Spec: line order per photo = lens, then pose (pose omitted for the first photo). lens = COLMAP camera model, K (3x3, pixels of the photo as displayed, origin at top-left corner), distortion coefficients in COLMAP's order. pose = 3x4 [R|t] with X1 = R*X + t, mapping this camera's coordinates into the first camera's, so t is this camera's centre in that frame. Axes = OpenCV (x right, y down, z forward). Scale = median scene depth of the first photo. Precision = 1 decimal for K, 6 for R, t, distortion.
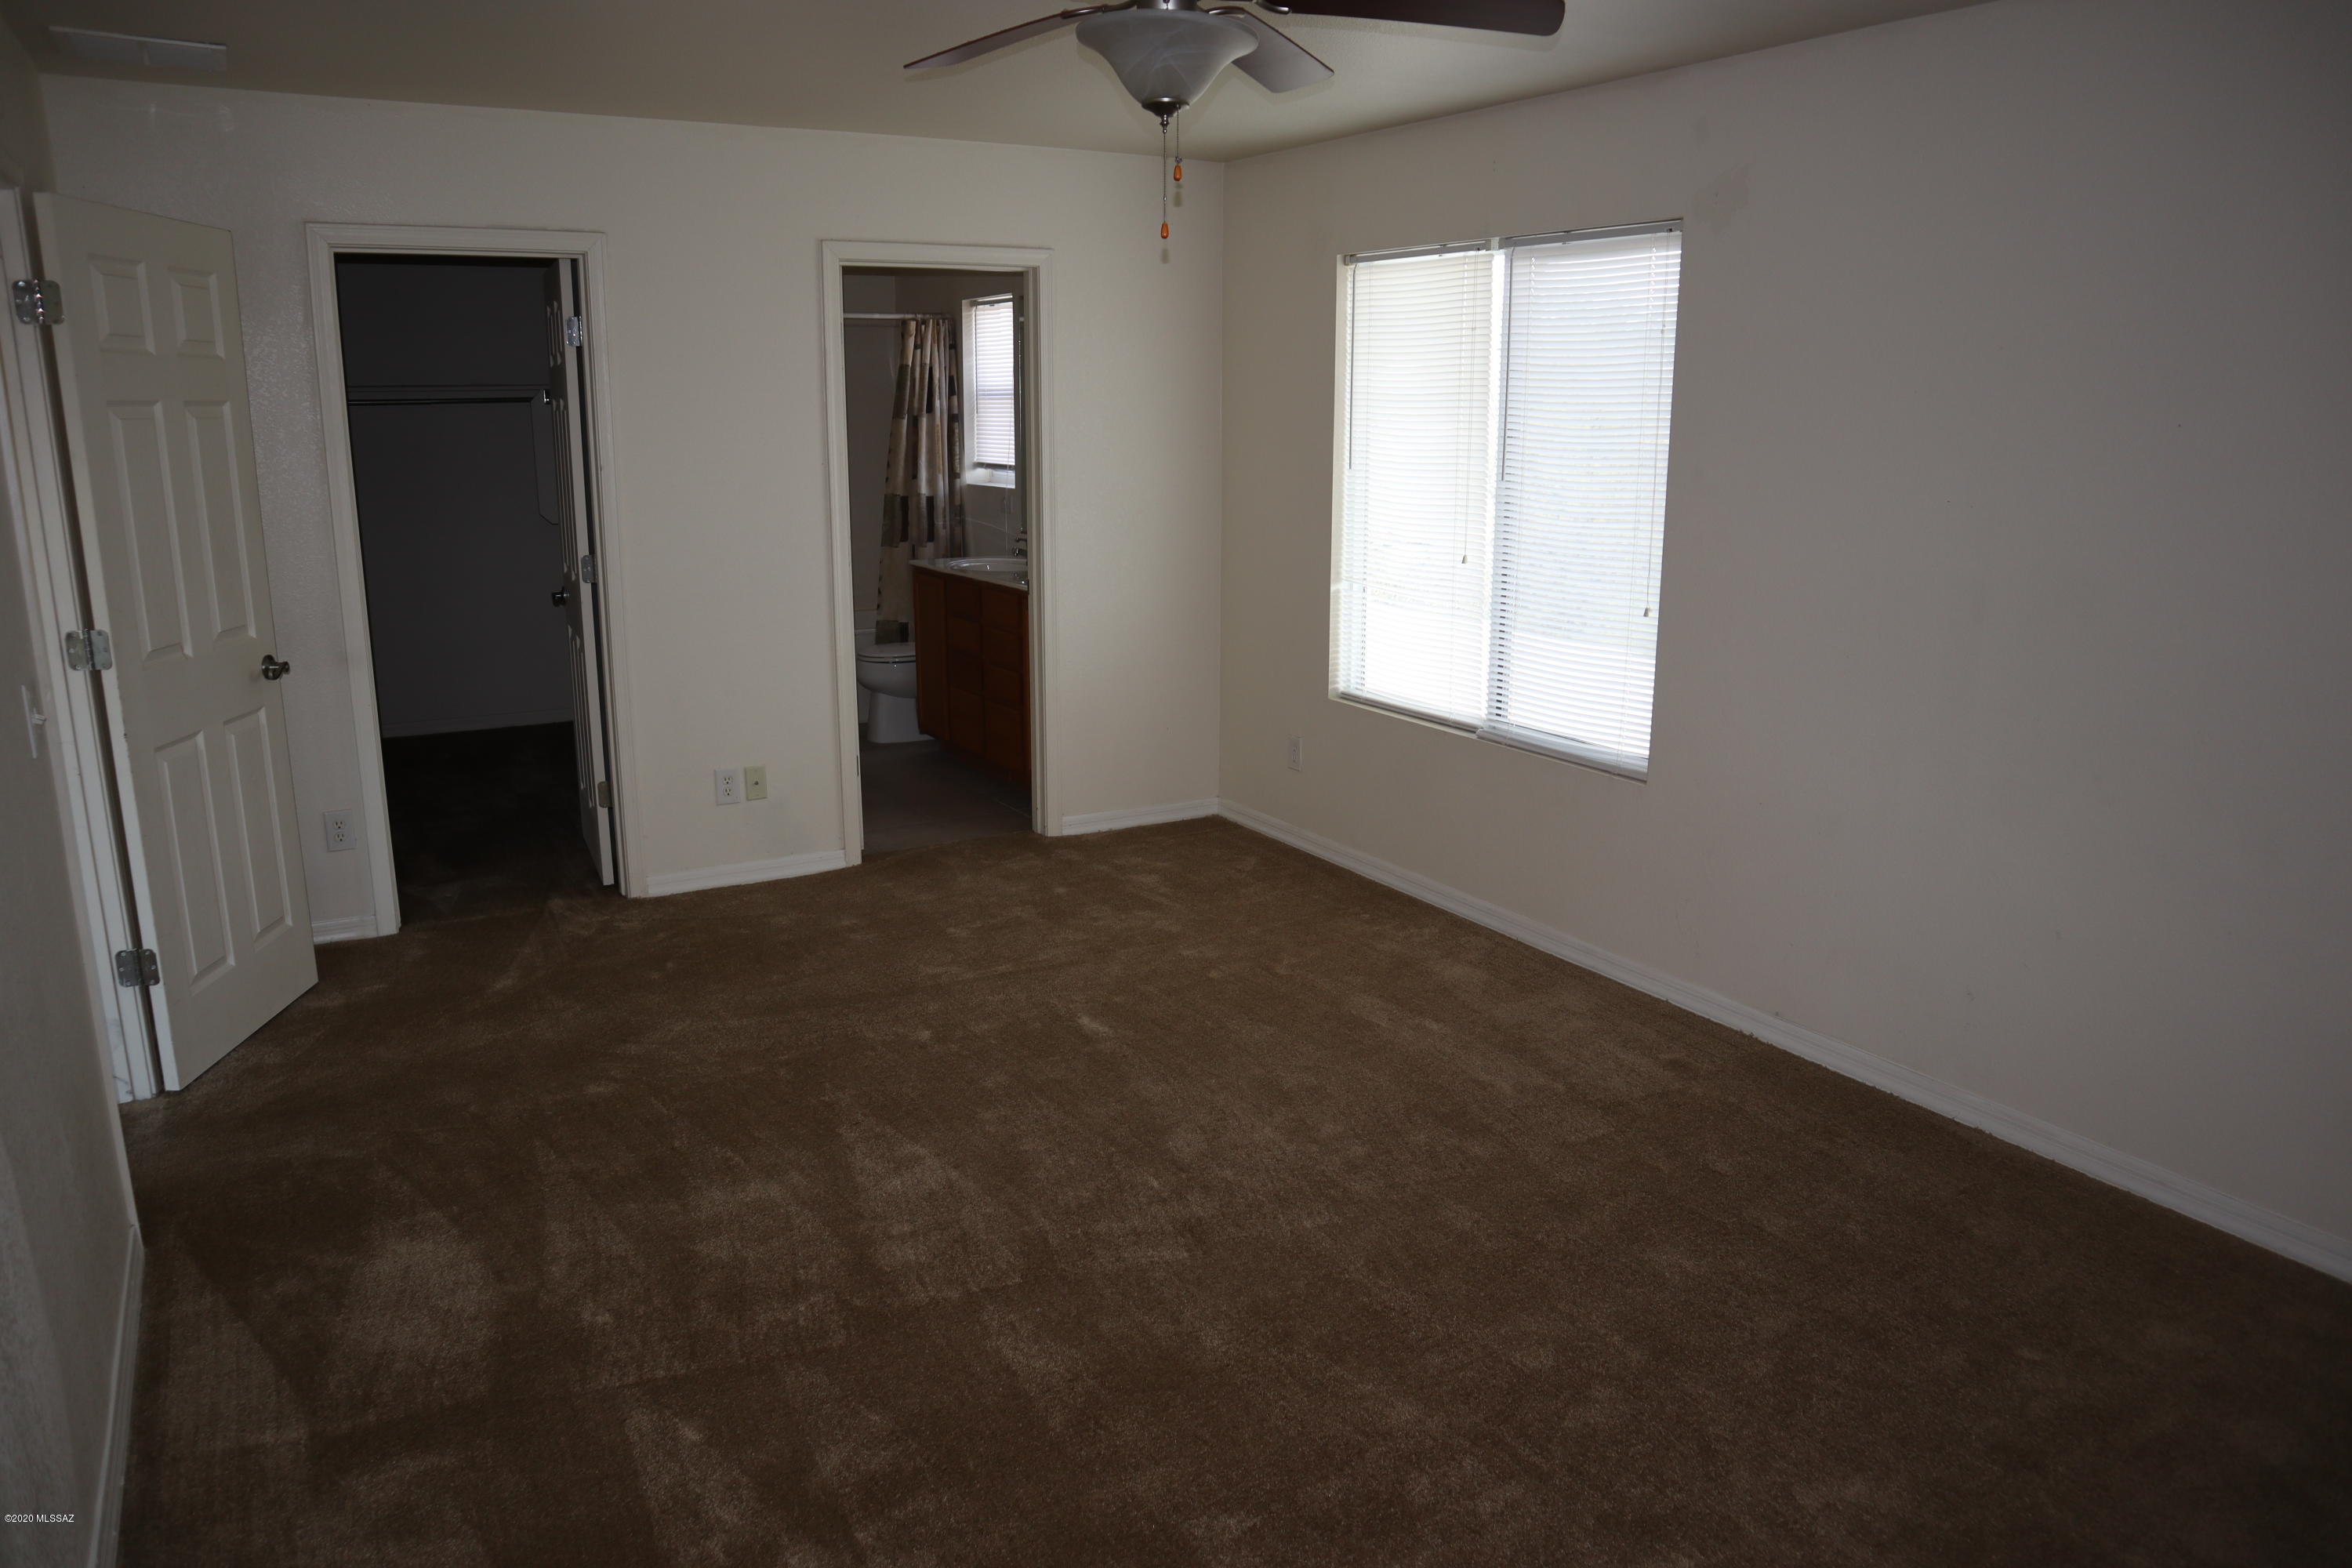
lens RADIAL K [[1661.9, 0, 1168.6], [0, 1661.9, 793.4], [0, 0, 1]] dist [-0.055029, -0.000996]
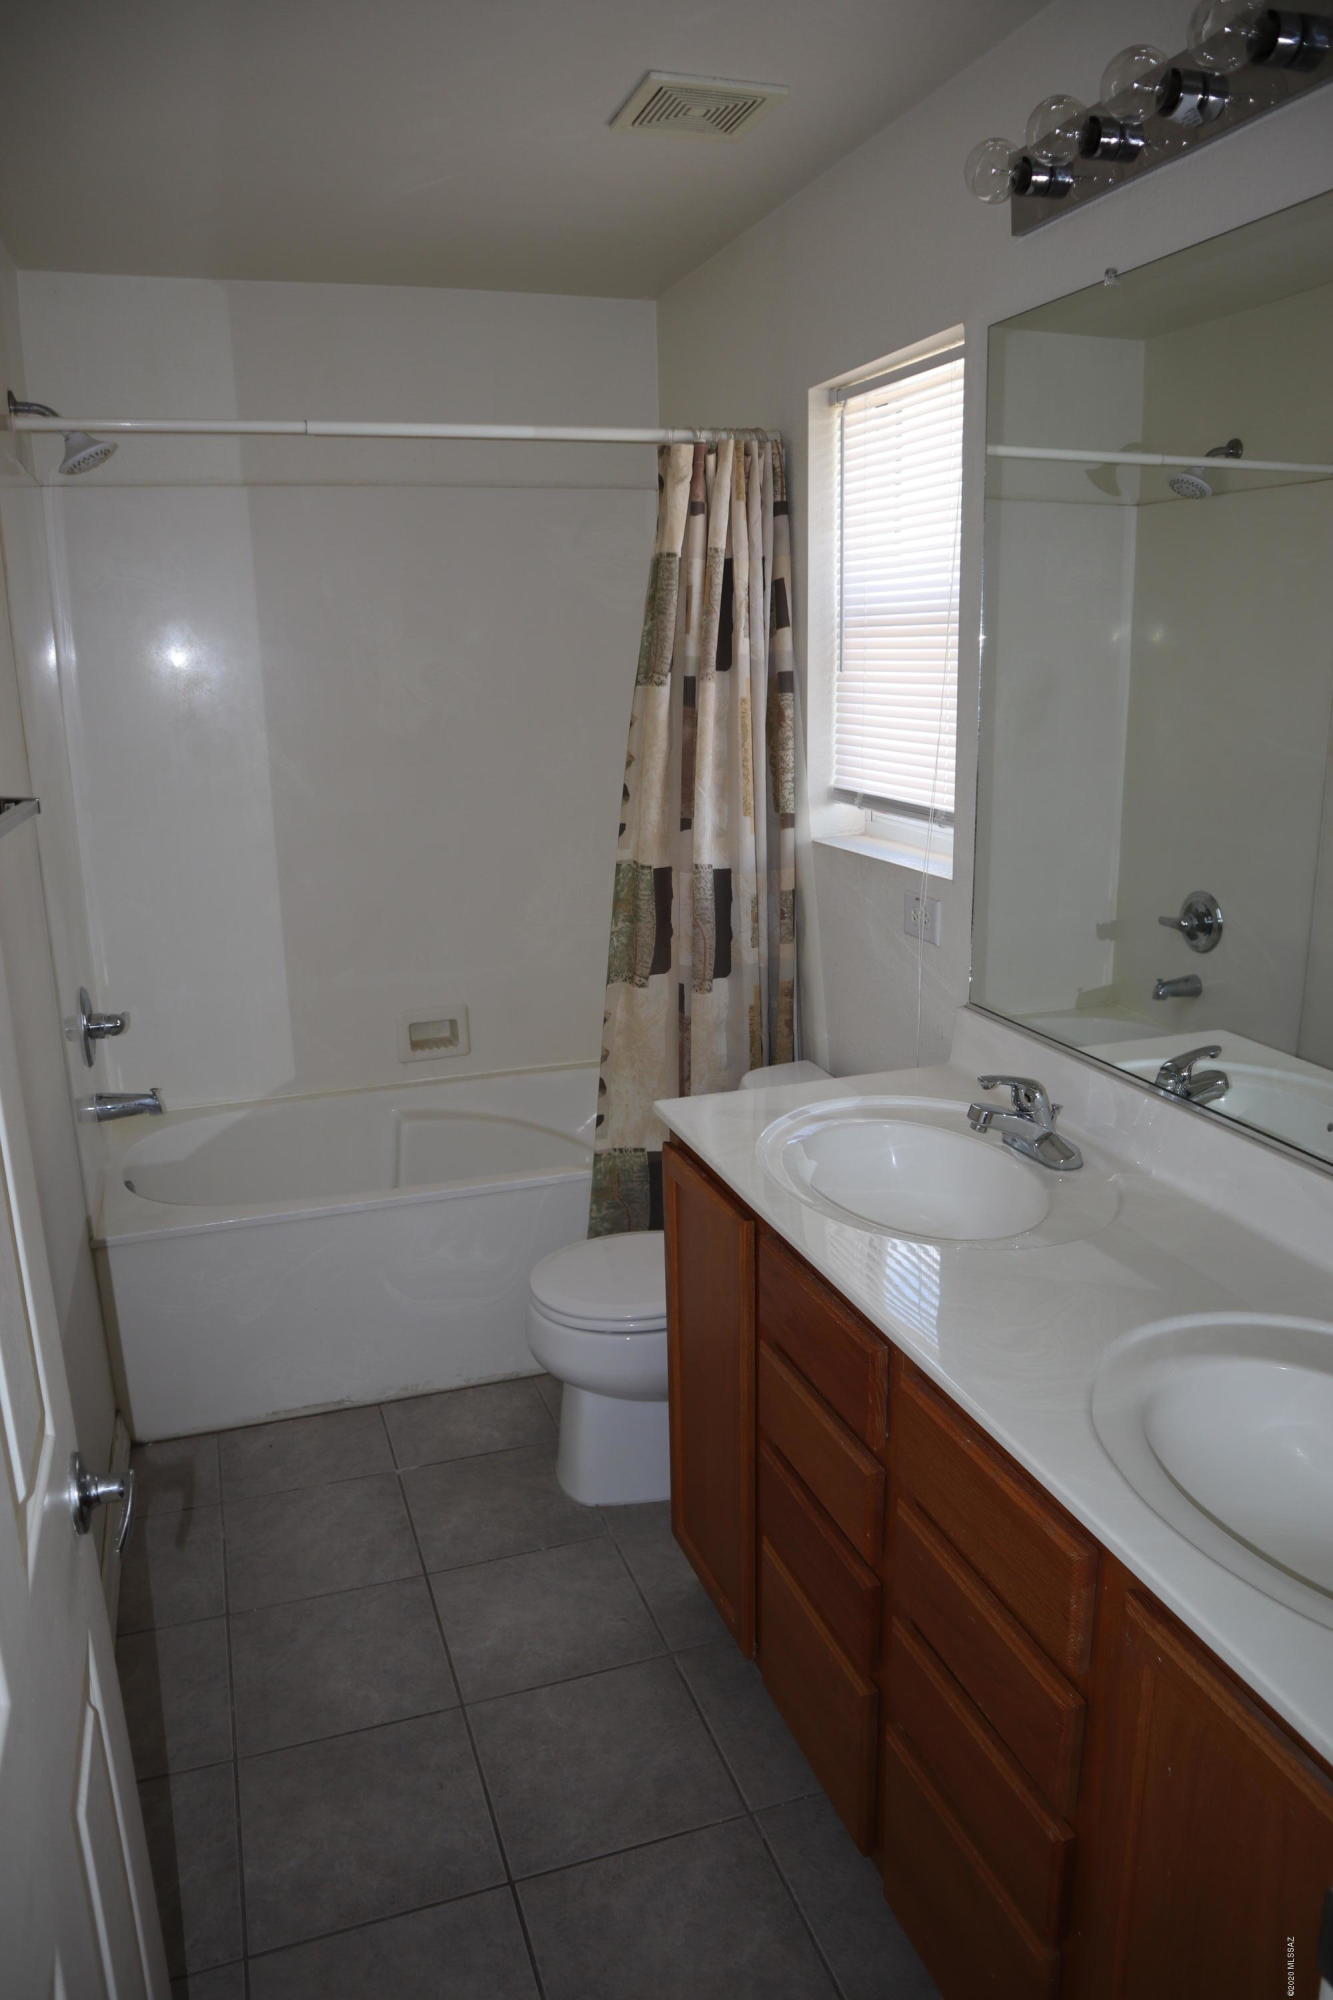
lens RADIAL K [[1413.2, 0, 665.6], [0, 1413.2, 994.4], [0, 0, 1]] dist [-0.055029, -0.000996]
pose [[0.984378, 0.021728, -0.174724, -0.095220], [-0.017194, 0.999476, 0.027420, -0.157656], [0.175228, -0.023988, 0.984236, 0.647139]]
